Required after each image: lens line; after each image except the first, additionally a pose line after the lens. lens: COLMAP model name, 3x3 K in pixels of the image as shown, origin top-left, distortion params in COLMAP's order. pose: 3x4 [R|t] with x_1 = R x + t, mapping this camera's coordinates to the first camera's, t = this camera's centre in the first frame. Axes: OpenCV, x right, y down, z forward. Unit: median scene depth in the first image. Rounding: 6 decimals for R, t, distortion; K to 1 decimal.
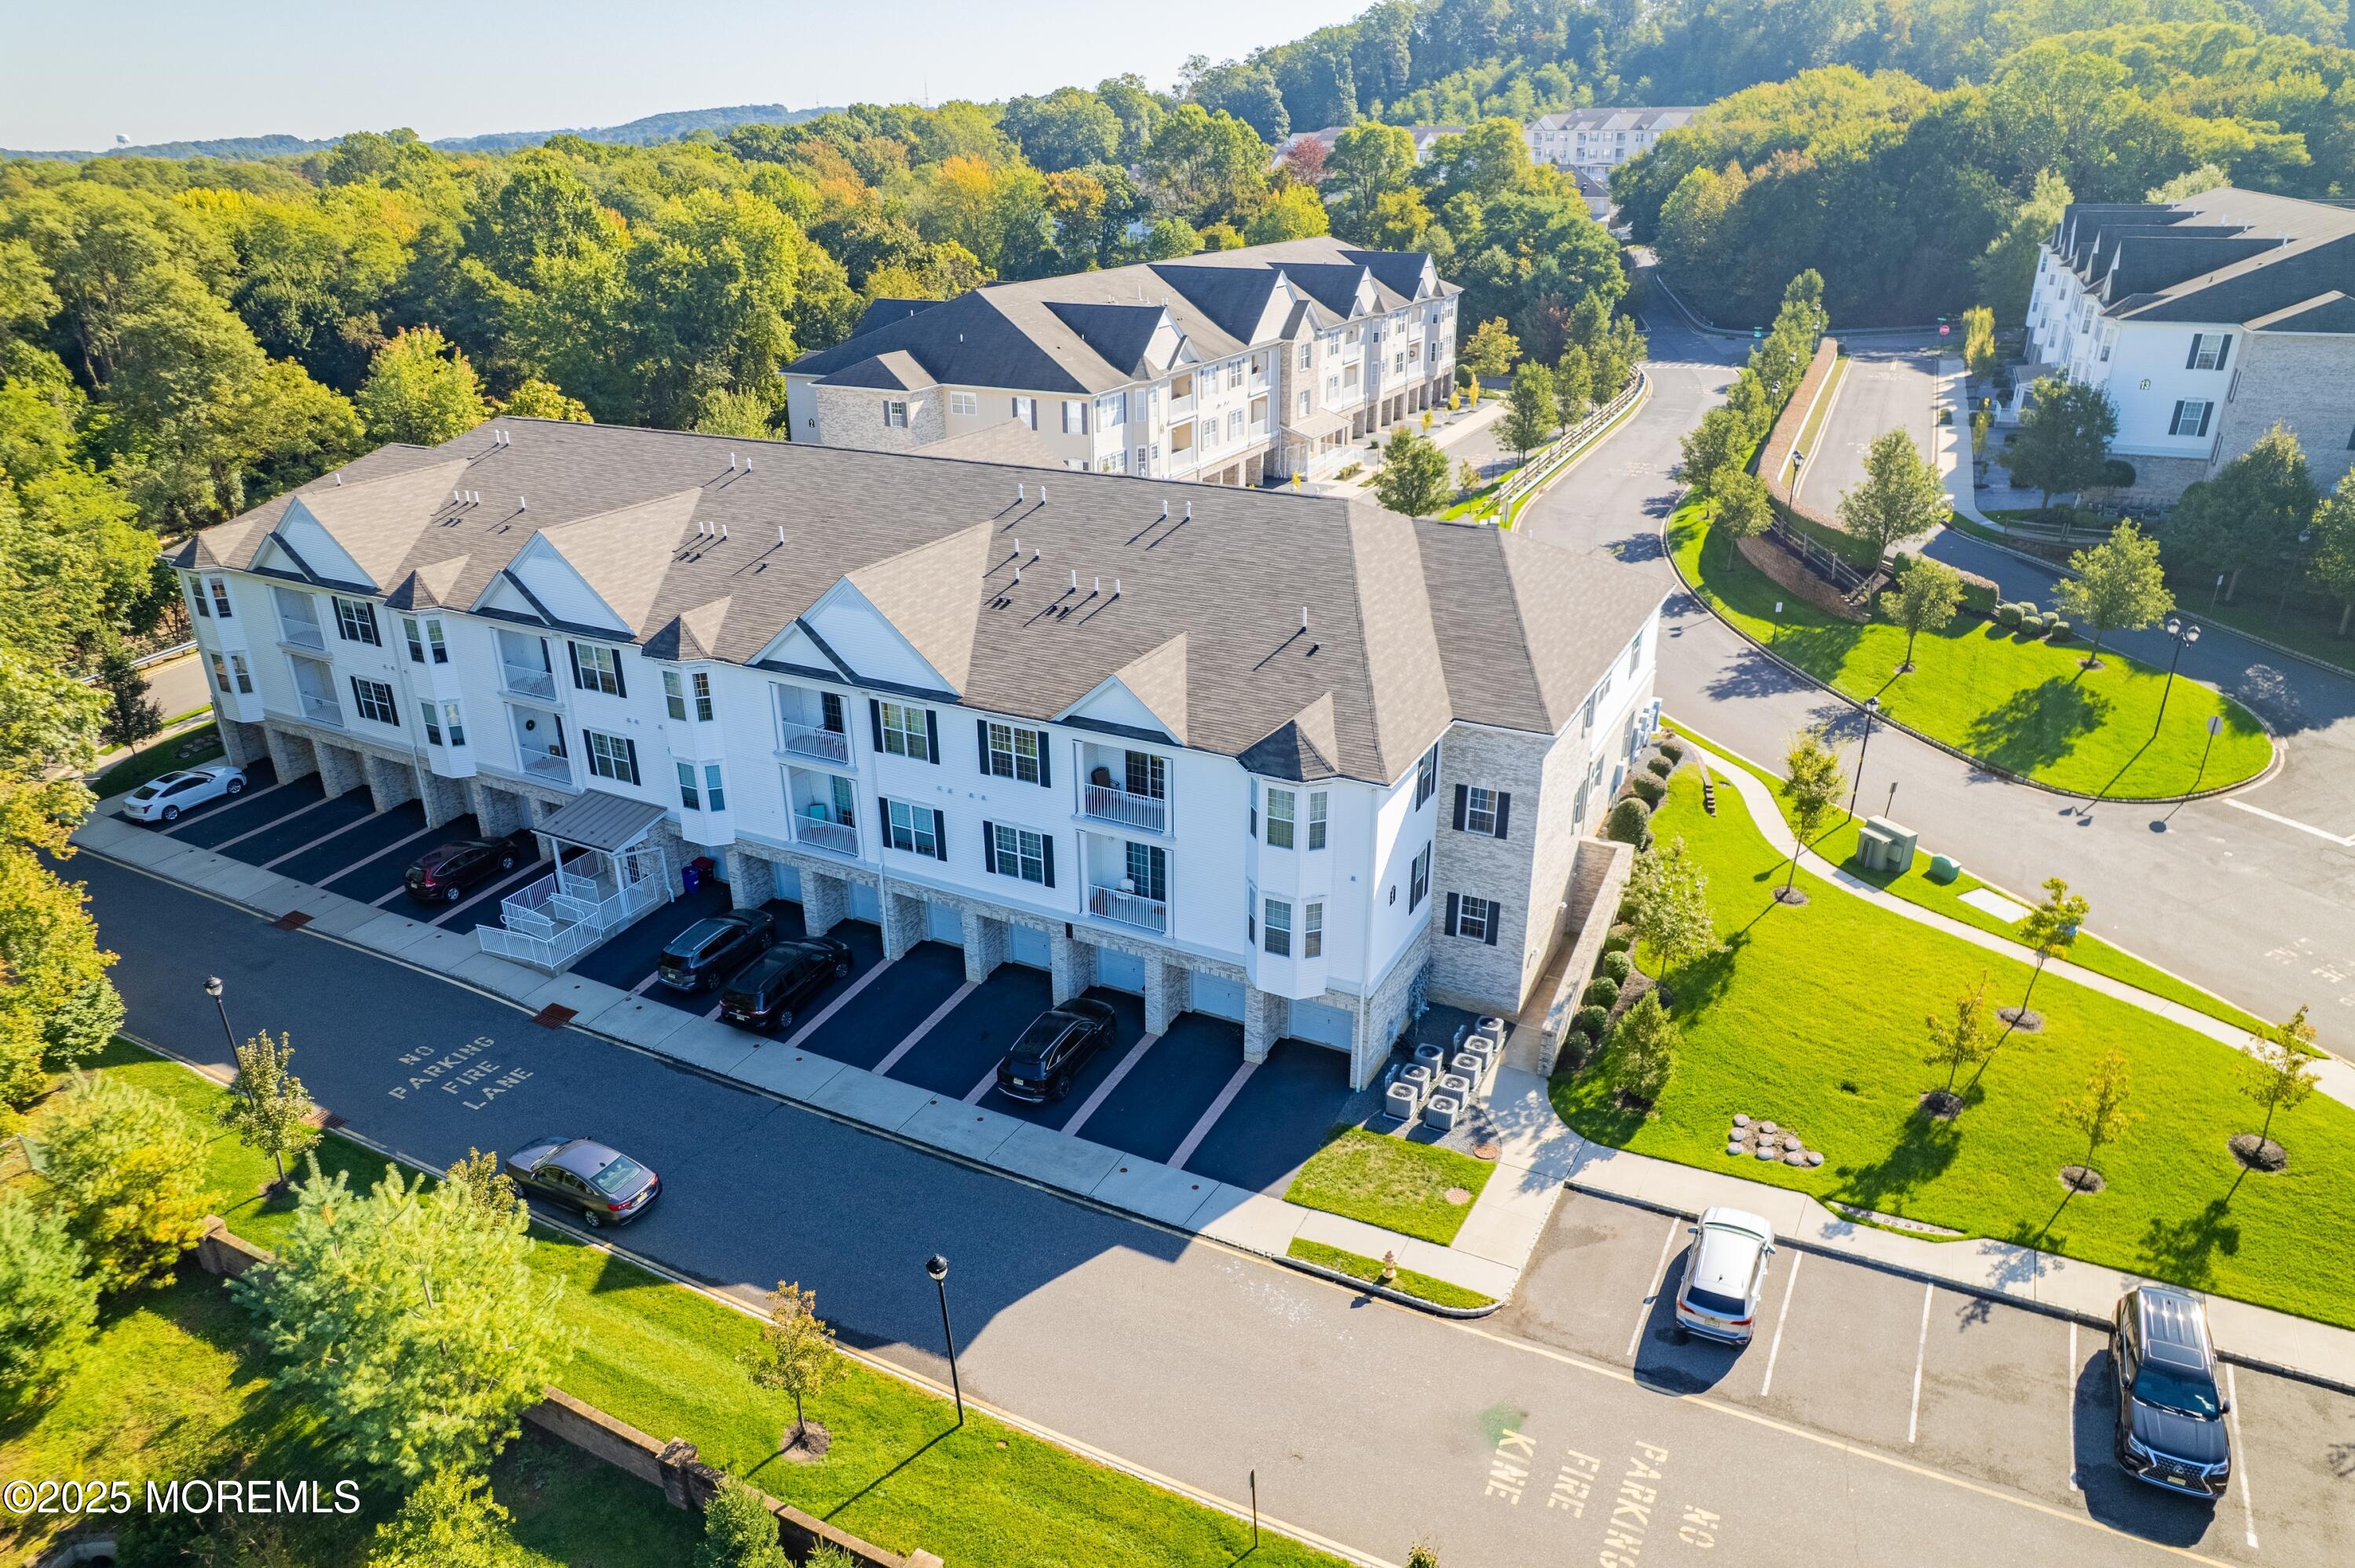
lens RADIAL K [[1536.6, 0, 1179.4], [0, 1536.6, 792.2], [0, 0, 1]] dist [-0.090323, 0.092795]
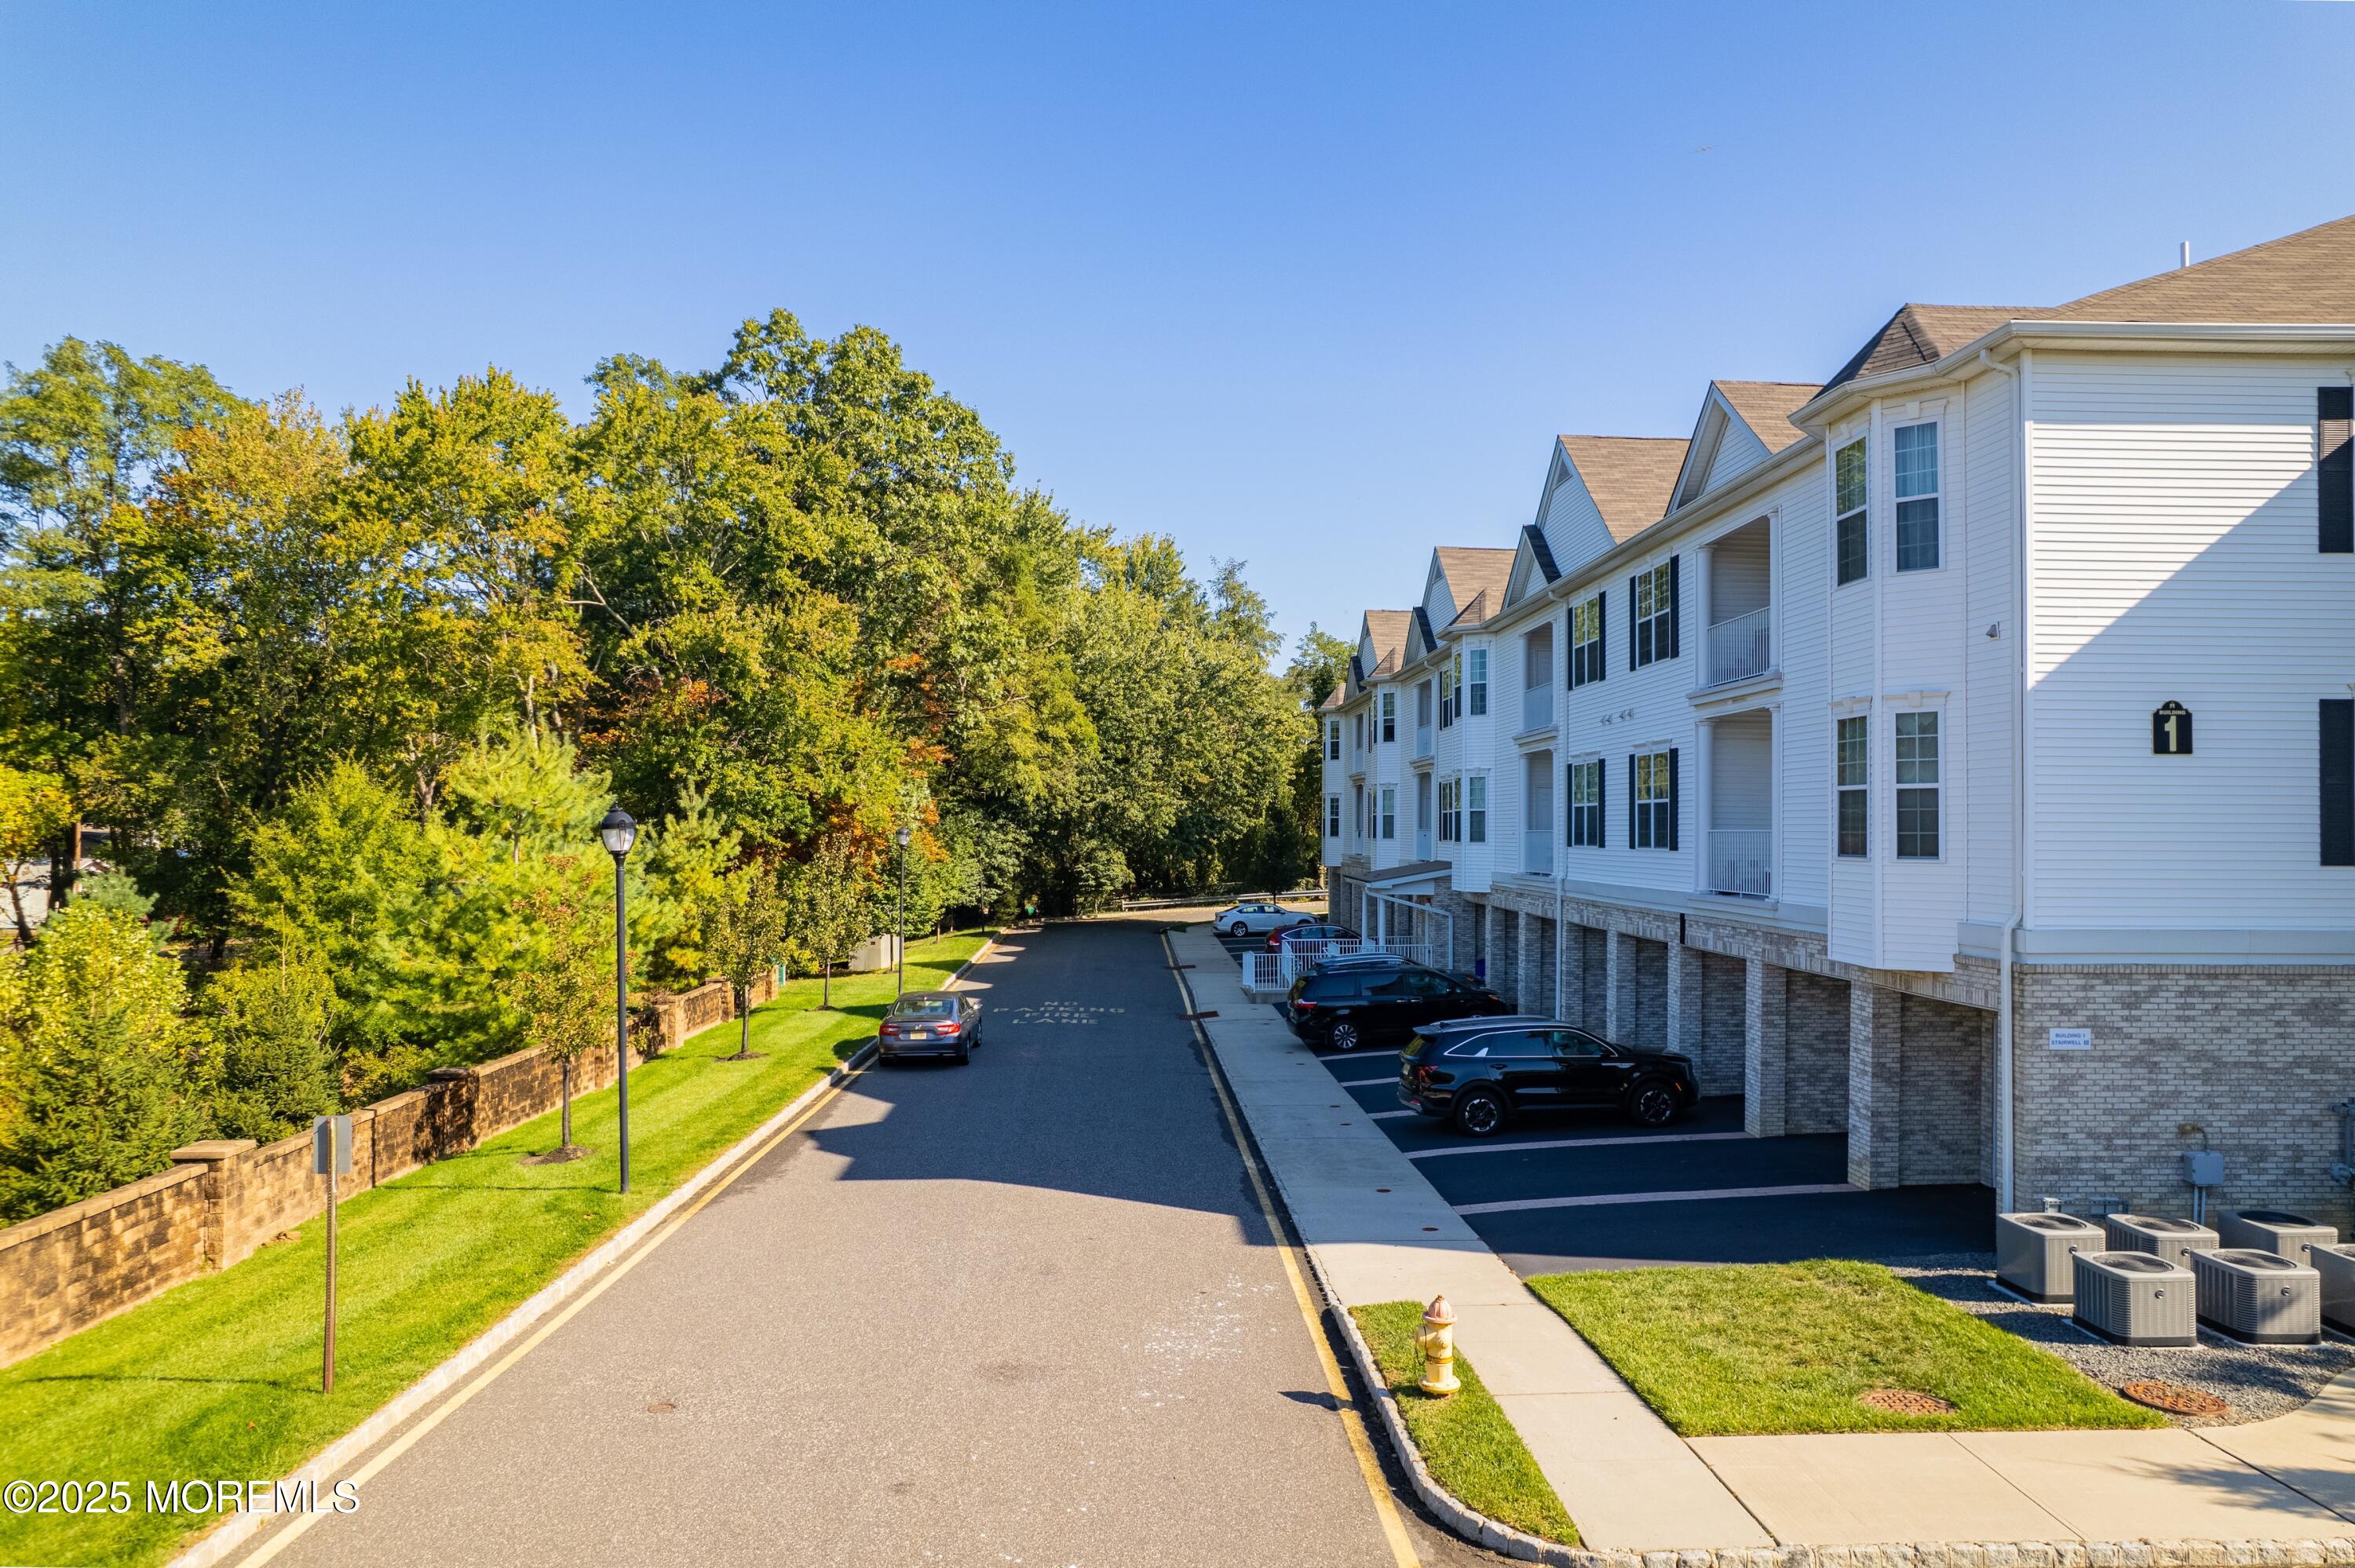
lens RADIAL K [[1536.6, 0, 1179.4], [0, 1536.6, 792.2], [0, 0, 1]] dist [-0.090323, 0.092795]
pose [[0.490418, -0.008129, -0.871449, 0.312901], [-0.375605, 0.900344, -0.219774, 0.231863], [0.786391, 0.435102, 0.438492, 0.595901]]
